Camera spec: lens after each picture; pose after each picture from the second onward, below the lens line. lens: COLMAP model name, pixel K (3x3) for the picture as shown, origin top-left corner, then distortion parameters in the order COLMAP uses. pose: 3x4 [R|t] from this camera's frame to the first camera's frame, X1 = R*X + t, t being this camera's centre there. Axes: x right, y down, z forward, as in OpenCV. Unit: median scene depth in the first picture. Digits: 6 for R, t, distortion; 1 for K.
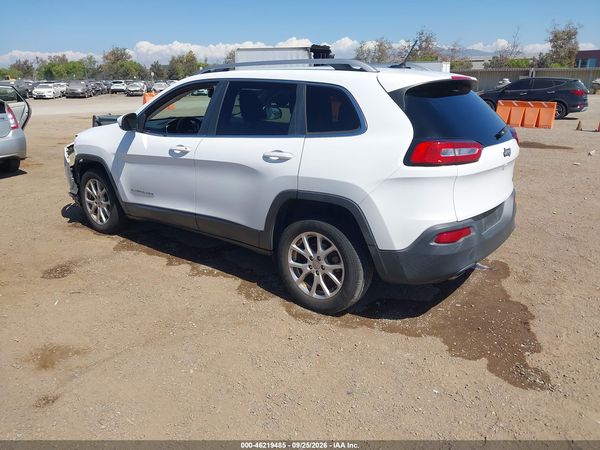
lens RADIAL K [[475.0, 0, 301.9], [0, 475.0, 222.4], [0, 0, 1]] dist [0.027111, -0.025782]
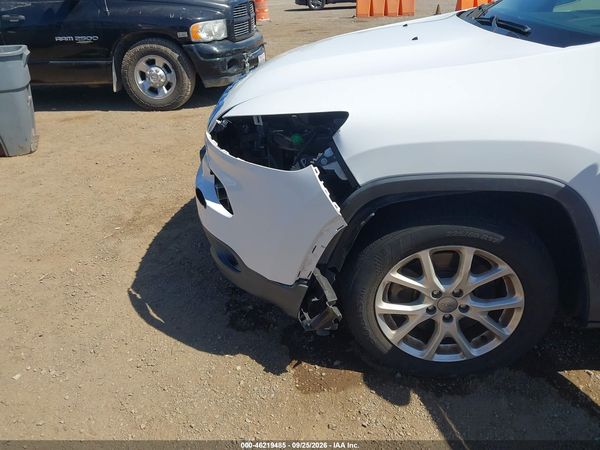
lens RADIAL K [[475.0, 0, 298.9], [0, 475.0, 220.8], [0, 0, 1]] dist [0.027111, -0.025782]
pose [[0.859626, -0.270034, 0.433734, -0.627173], [0.189483, 0.956876, 0.220193, -0.186925], [-0.474489, -0.107099, 0.873722, 0.754474]]
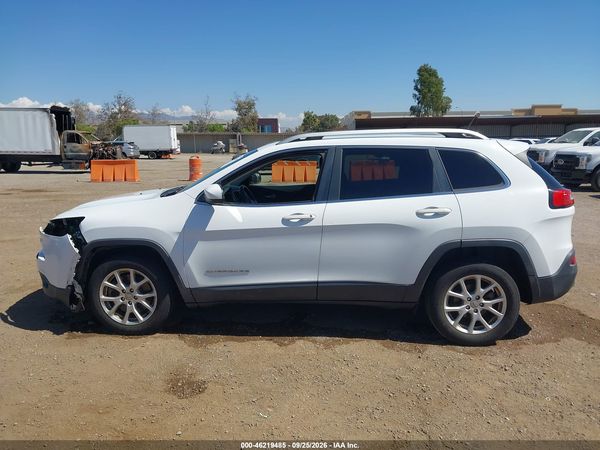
lens RADIAL K [[475.0, 0, 296.3], [0, 475.0, 219.5], [0, 0, 1]] dist [0.027111, -0.025782]
pose [[0.825933, -0.097324, 0.555305, -0.611846], [0.168157, 0.982679, -0.077883, -0.059752], [-0.538106, 0.157704, 0.827992, 0.169836]]
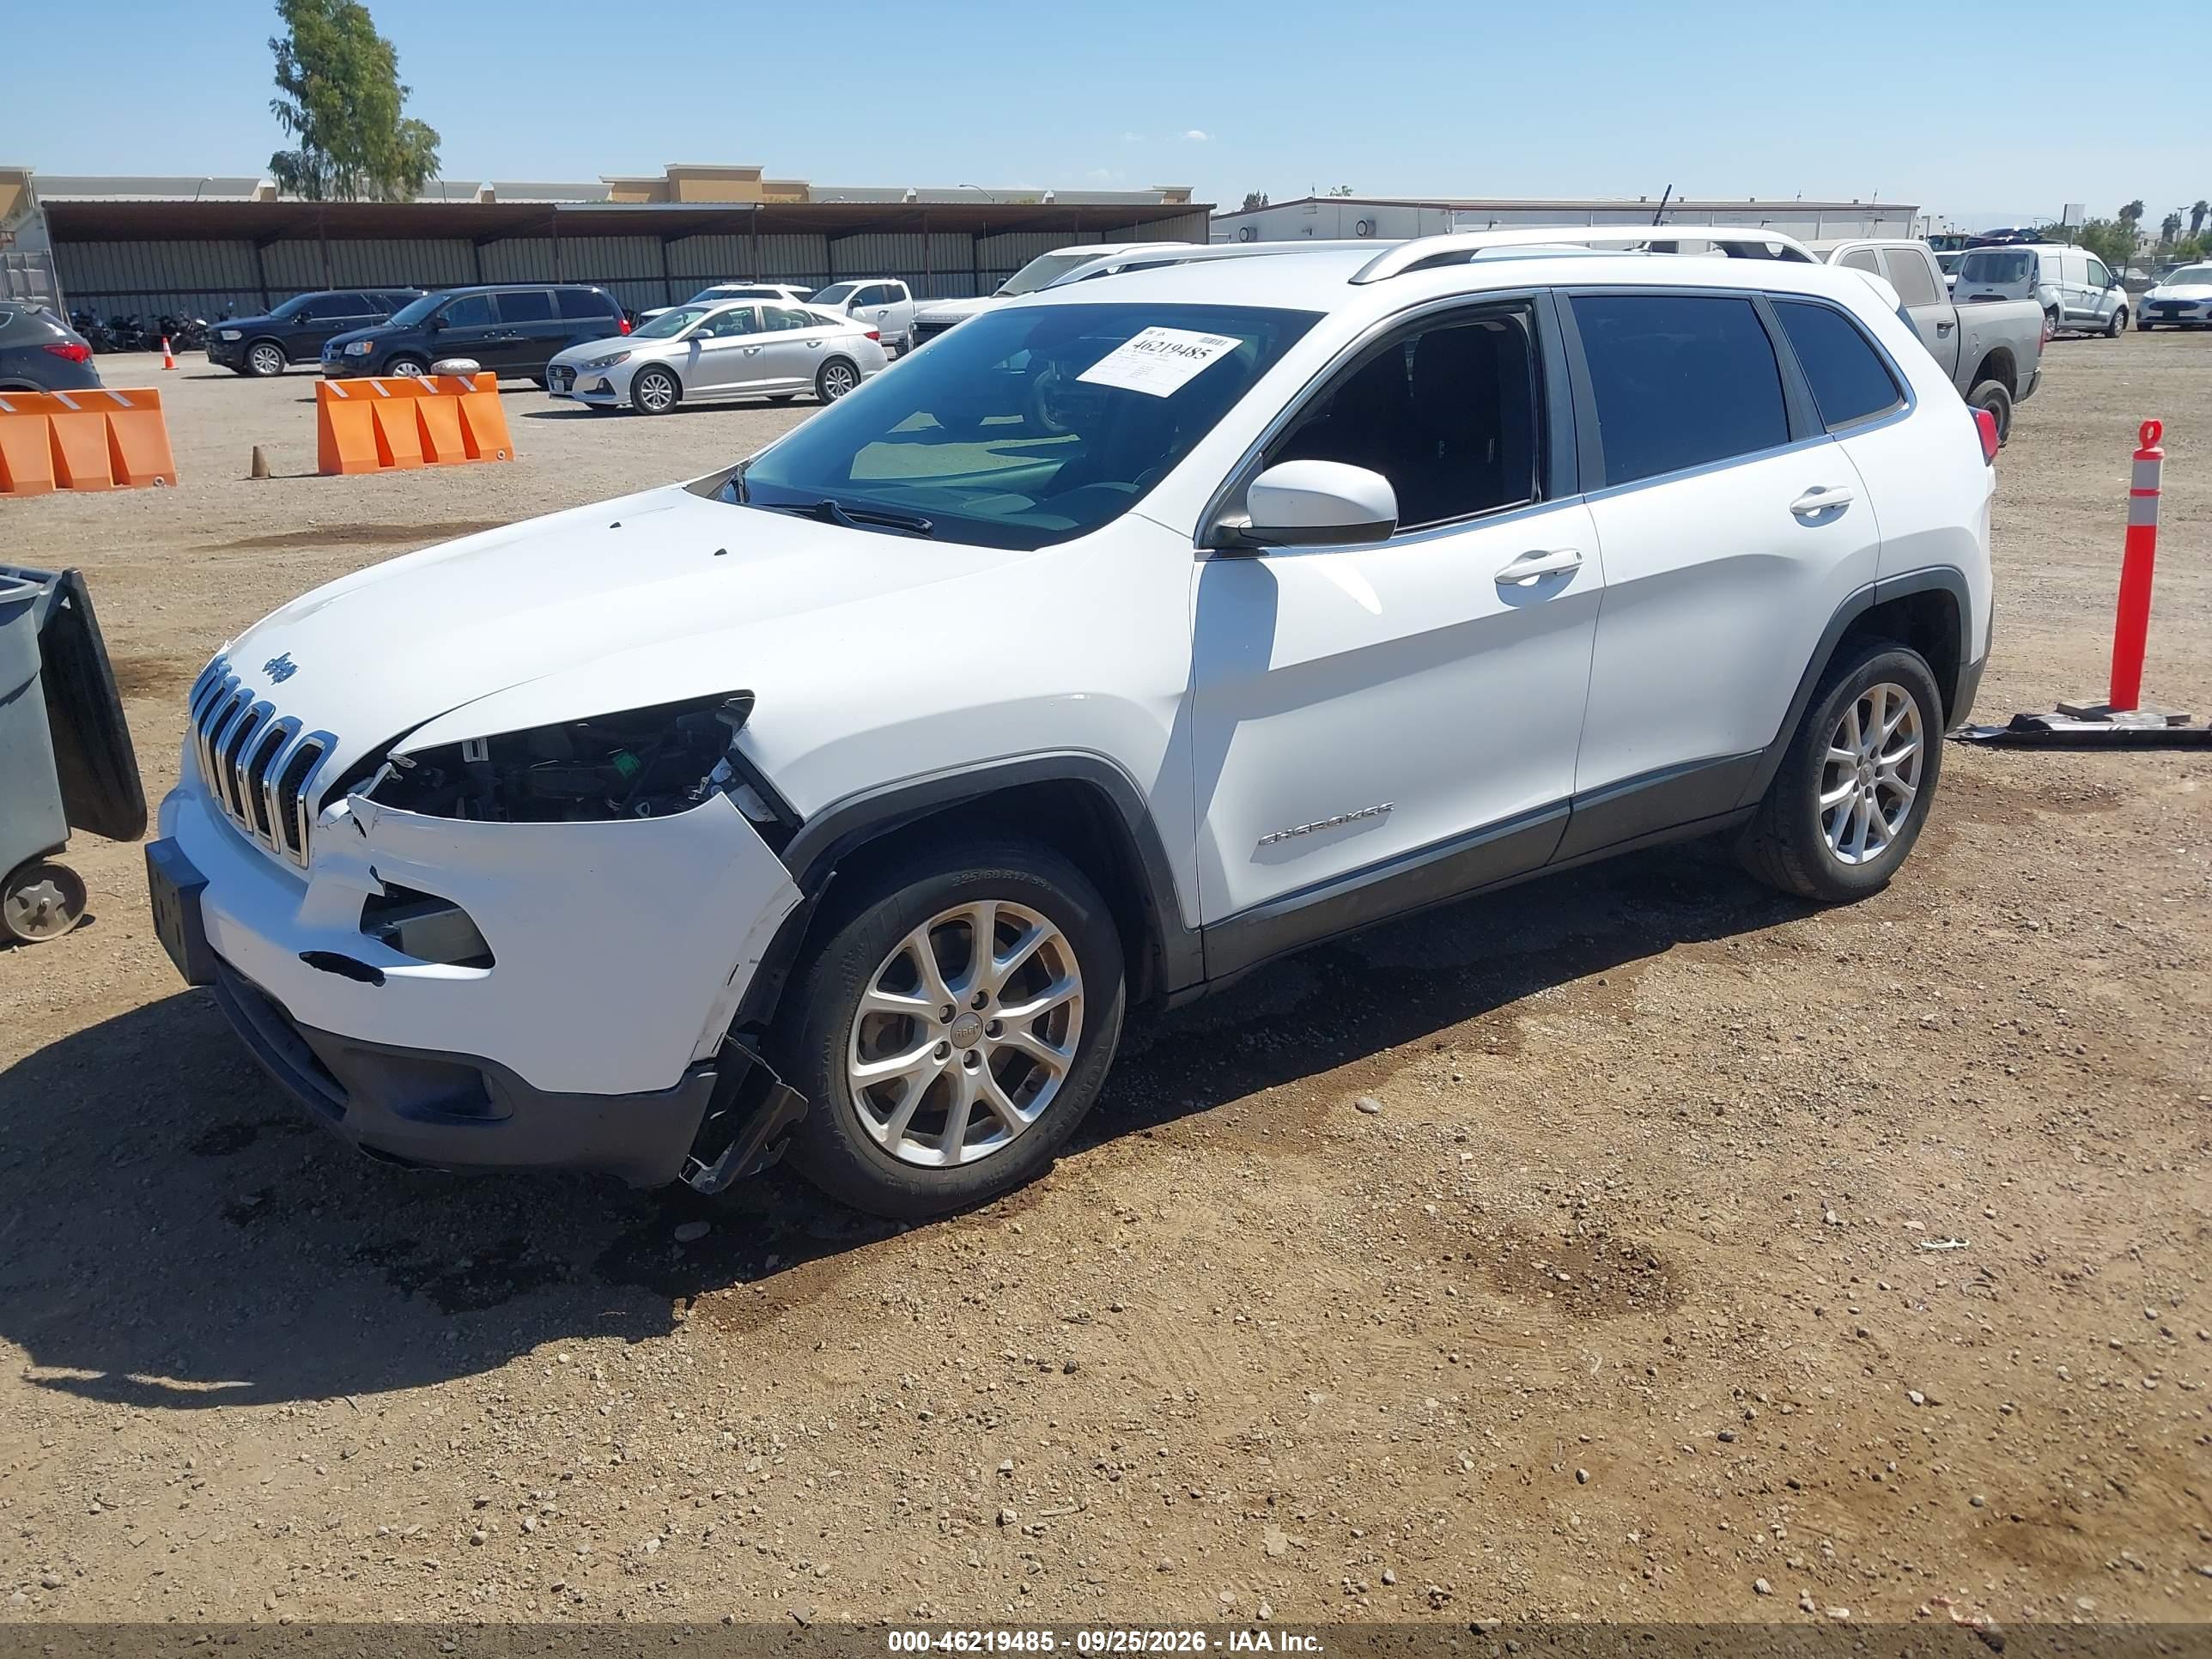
lens RADIAL K [[1751.0, 0, 1067.3], [0, 1751.0, 789.8], [0, 0, 1]] dist [0.027111, -0.025782]
pose [[0.290842, -0.271894, 0.917325, -0.940416], [0.293158, 0.937981, 0.185069, -0.223819], [-0.910752, 0.215095, 0.352512, 0.717679]]
